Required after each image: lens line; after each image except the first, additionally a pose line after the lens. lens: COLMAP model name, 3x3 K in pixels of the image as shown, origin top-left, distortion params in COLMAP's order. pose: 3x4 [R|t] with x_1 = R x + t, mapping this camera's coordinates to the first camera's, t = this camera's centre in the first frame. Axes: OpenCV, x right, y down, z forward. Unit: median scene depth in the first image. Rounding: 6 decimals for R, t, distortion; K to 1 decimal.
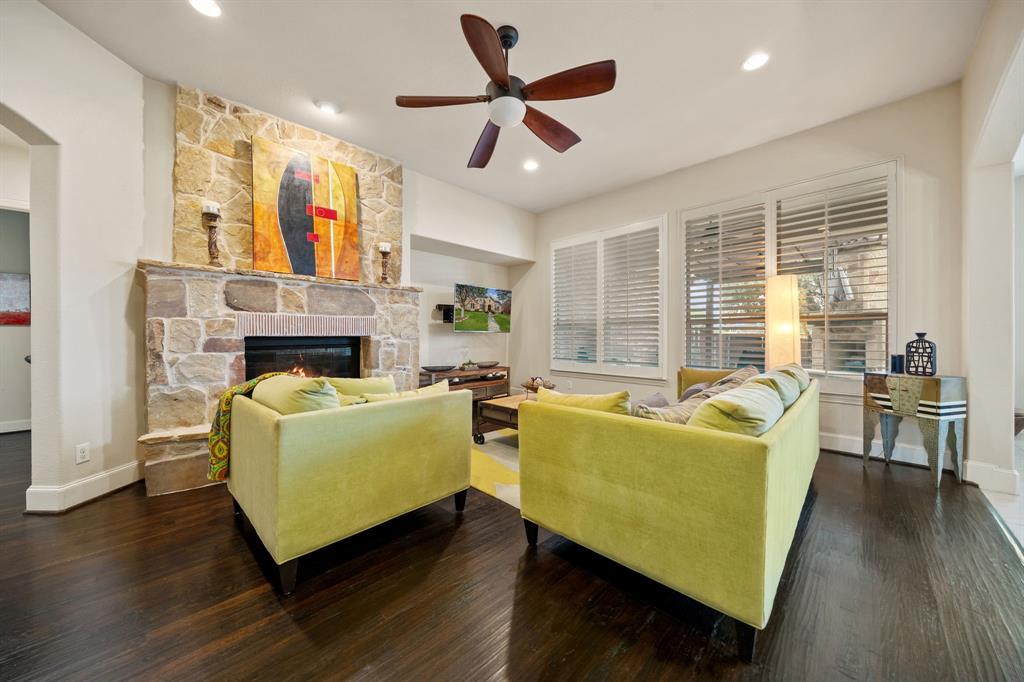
lens RADIAL K [[354.8, 0, 512.0], [0, 354.8, 333.3], [0, 0, 1]] dist [-0.001639, -0.000037]
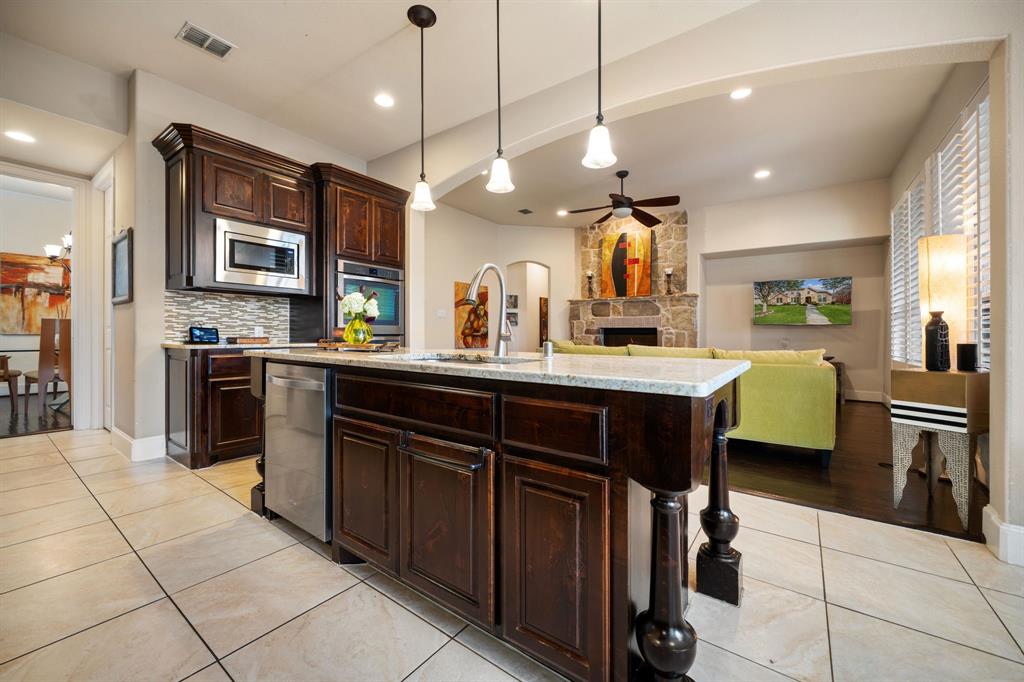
lens RADIAL K [[399.6, 0, 507.3], [0, 399.6, 334.0], [0, 0, 1]] dist [-0.002388, 0.000030]
pose [[0.152590, 0.003870, -0.988282, 1.447591], [-0.005784, 0.999979, 0.003023, 0.037874], [0.988273, 0.005255, 0.152609, 0.038474]]
